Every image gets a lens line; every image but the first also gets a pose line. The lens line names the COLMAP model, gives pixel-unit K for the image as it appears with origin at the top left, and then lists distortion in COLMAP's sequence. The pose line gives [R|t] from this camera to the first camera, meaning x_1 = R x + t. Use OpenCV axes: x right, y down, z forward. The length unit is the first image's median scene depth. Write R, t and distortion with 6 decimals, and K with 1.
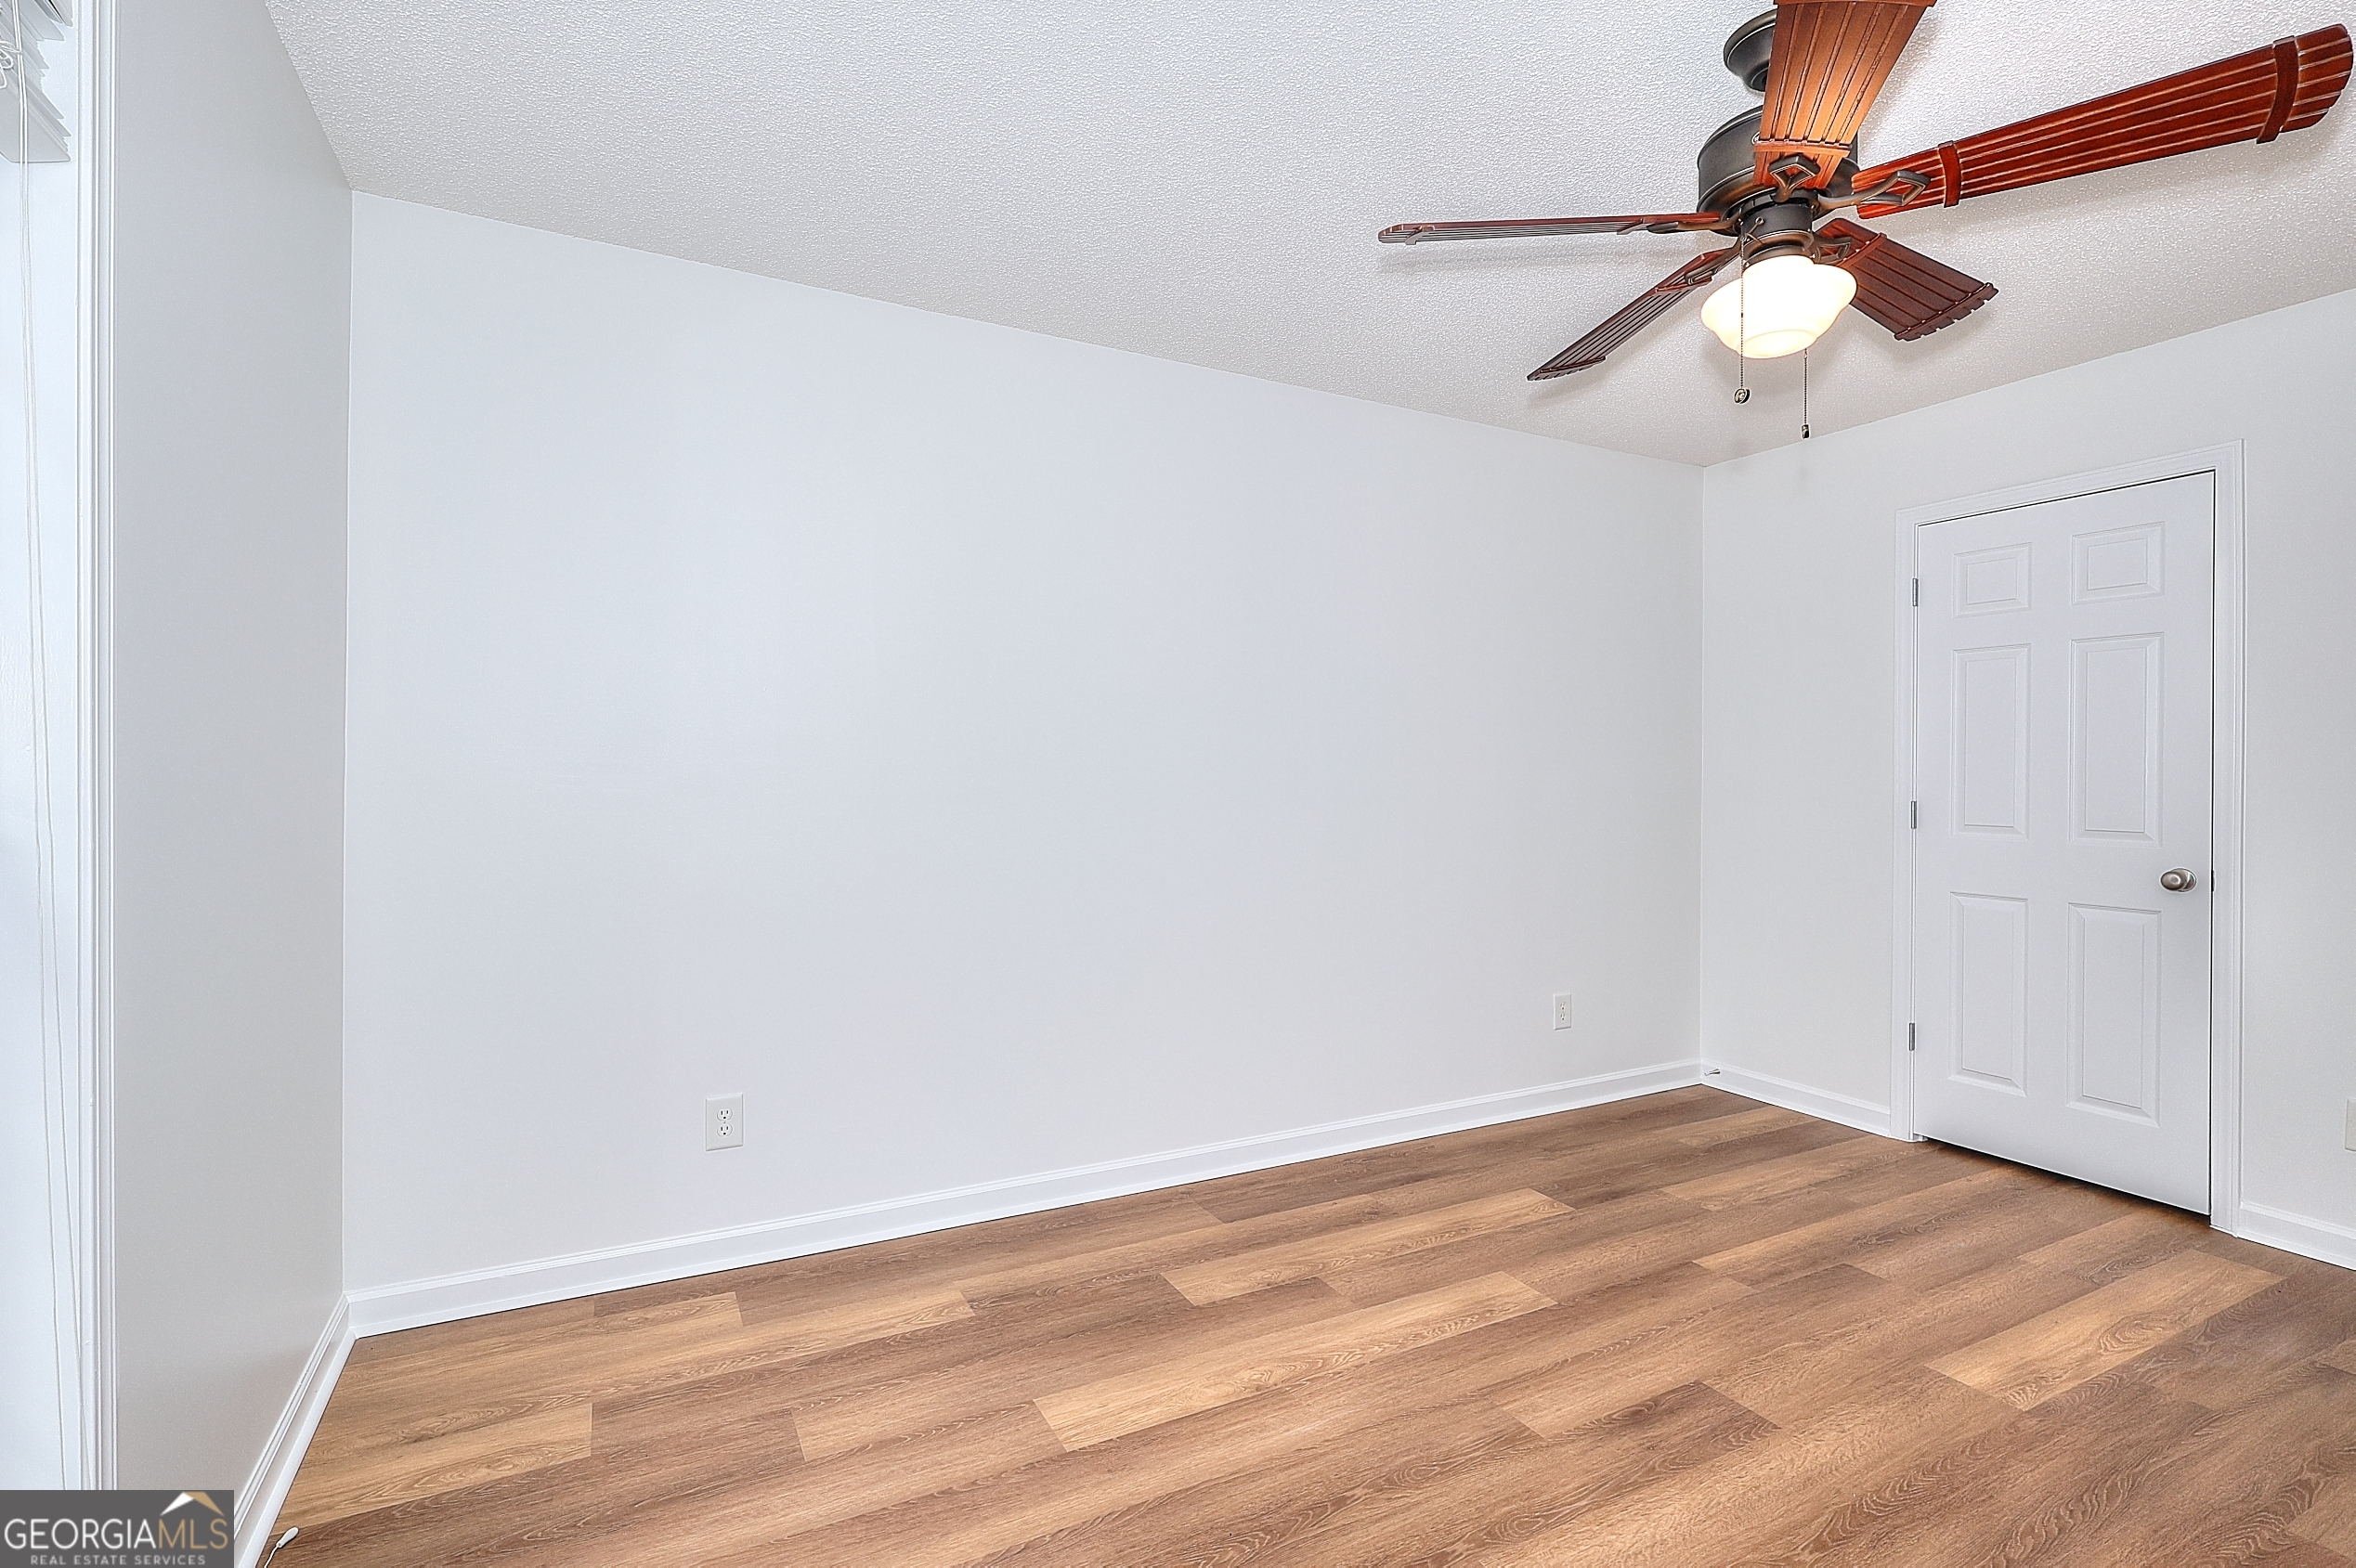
lens RADIAL K [[1086.0, 0, 1175.9], [0, 1086.0, 770.4], [0, 0, 1]] dist [-0.006291, 0.002350]
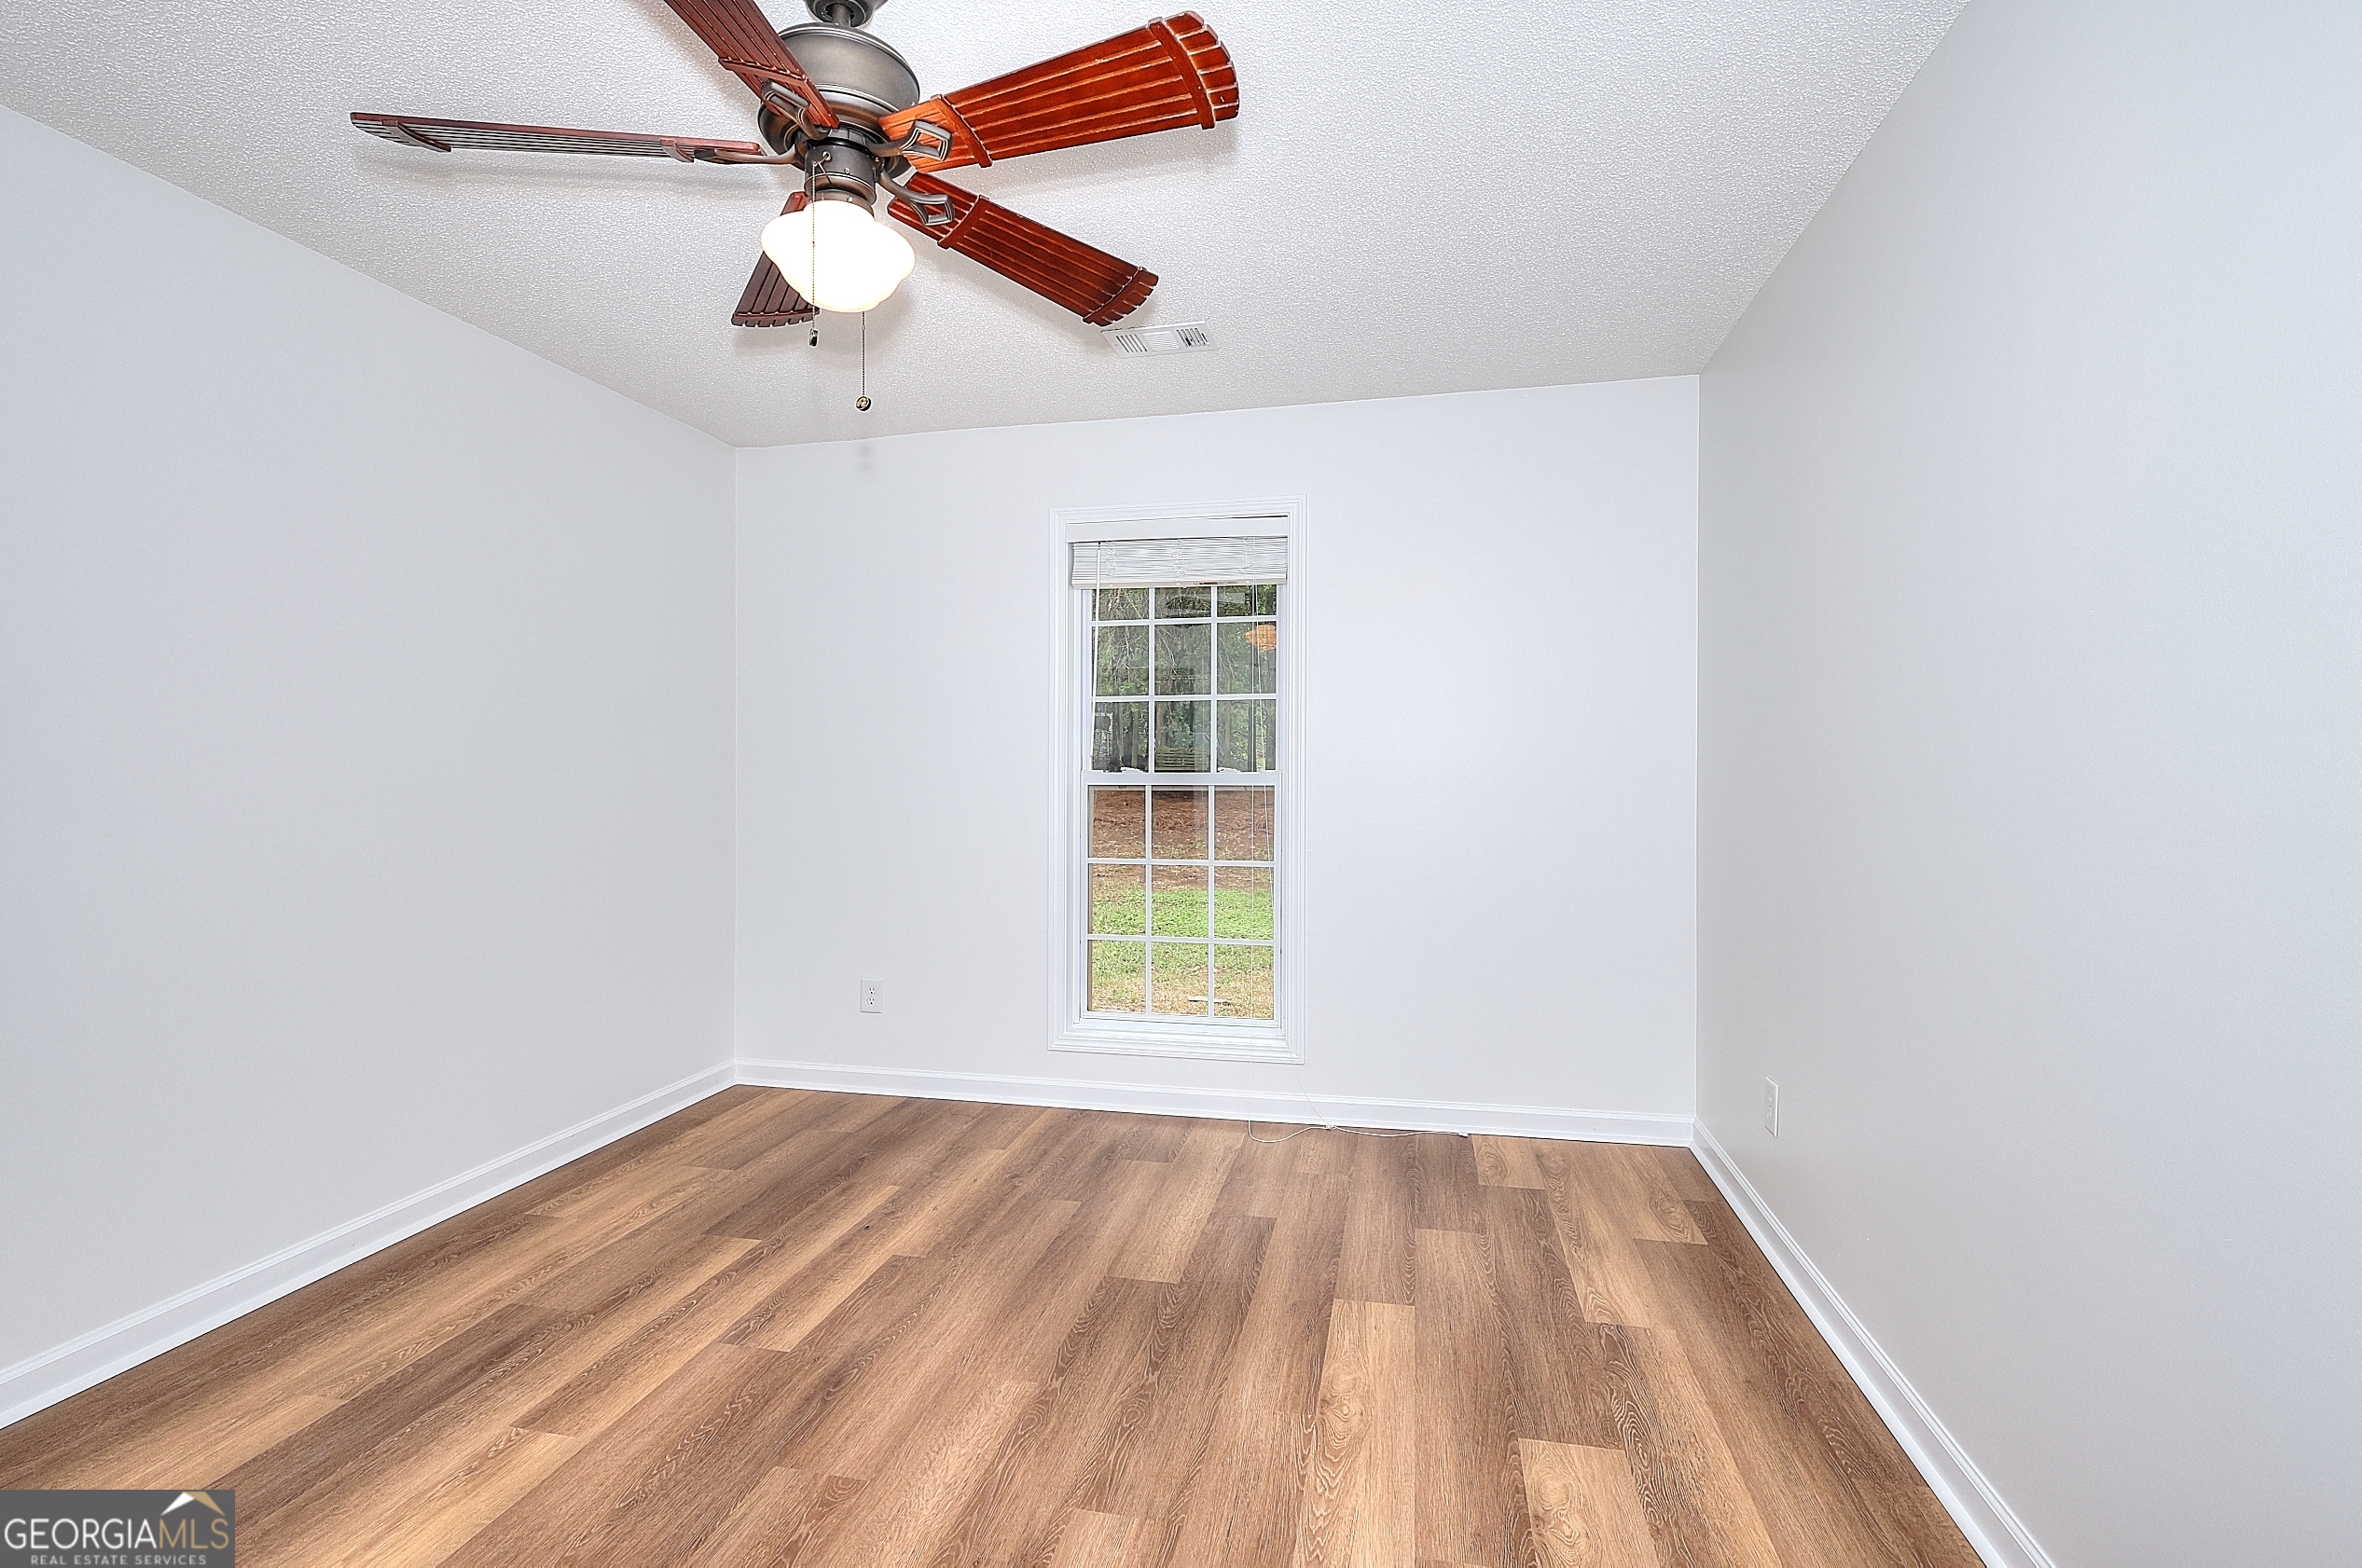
lens RADIAL K [[1088.8, 0, 1178.9], [0, 1088.8, 770.4], [0, 0, 1]] dist [-0.006291, 0.002350]
pose [[-0.640793, -0.004342, -0.767702, 0.775453], [0.001577, 0.999974, -0.006972, 0.014301], [0.767712, -0.005678, -0.640770, 1.307637]]
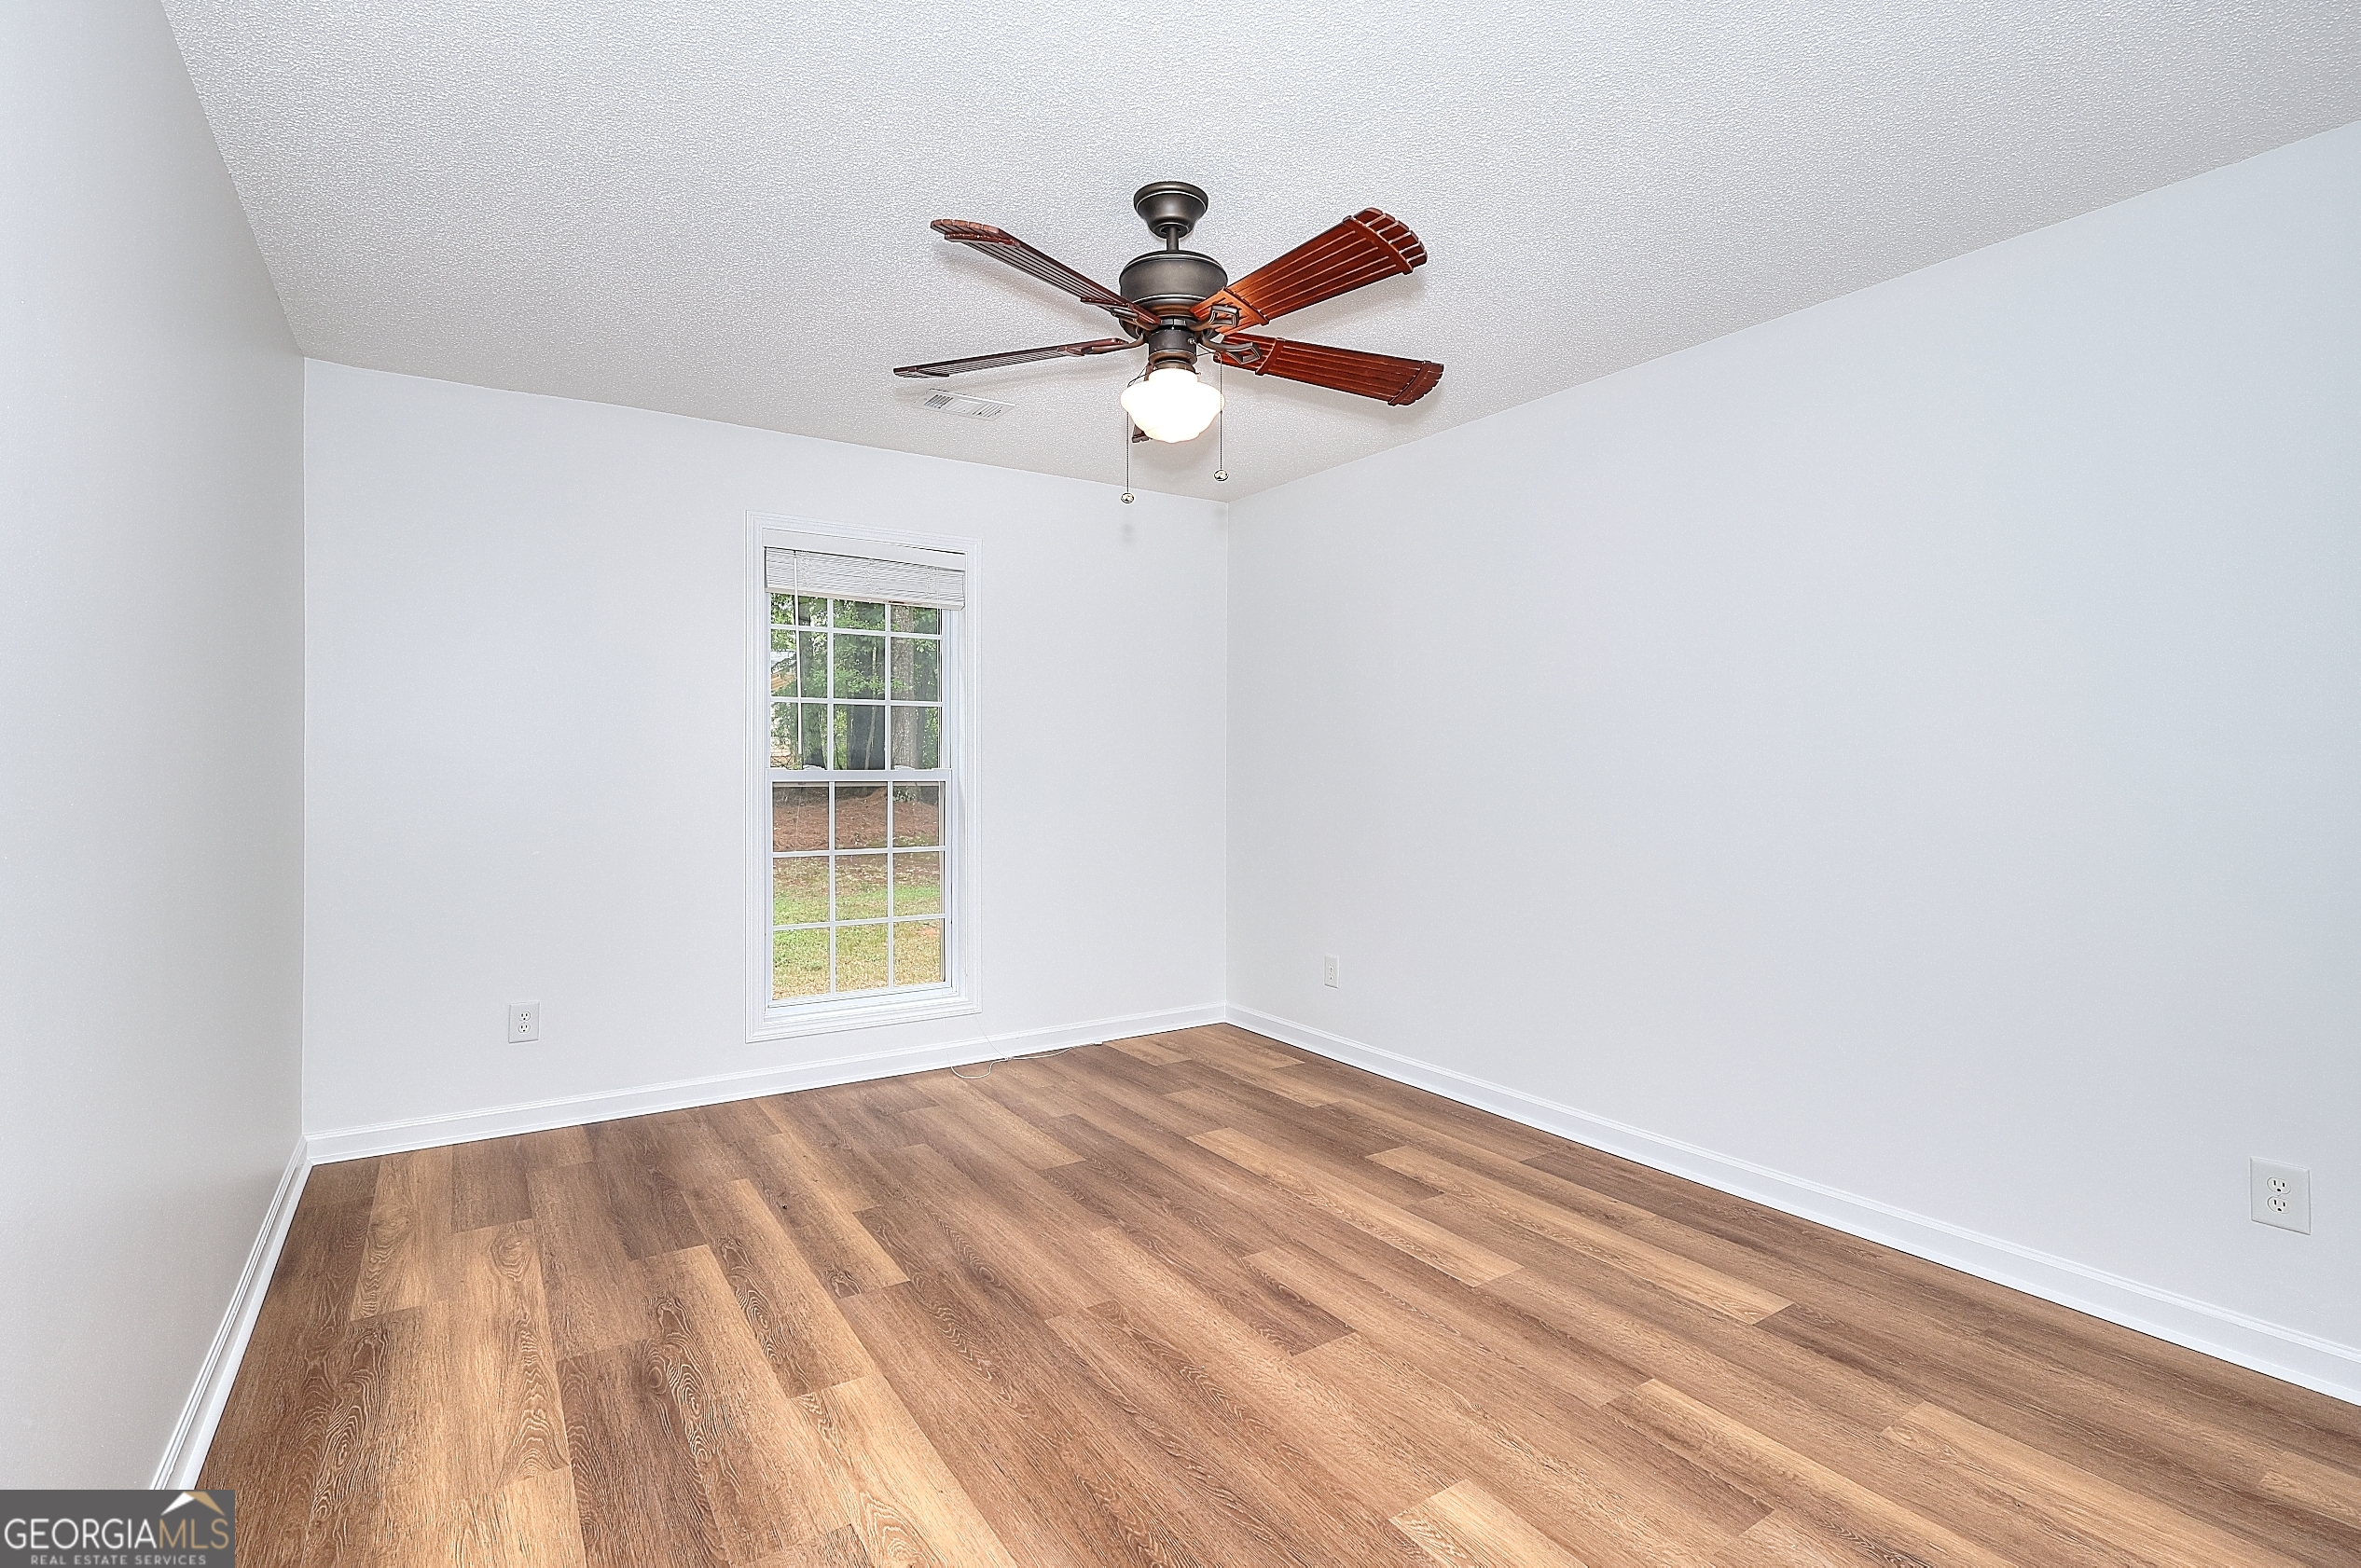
lens RADIAL K [[1088.3, 0, 1178.4], [0, 1088.3, 770.4], [0, 0, 1]] dist [-0.006291, 0.002350]
pose [[0.099742, -0.000486, -0.995013, 1.336305], [0.004422, 0.999990, -0.000045, 0.009383], [0.995003, -0.004396, 0.099743, 0.630134]]
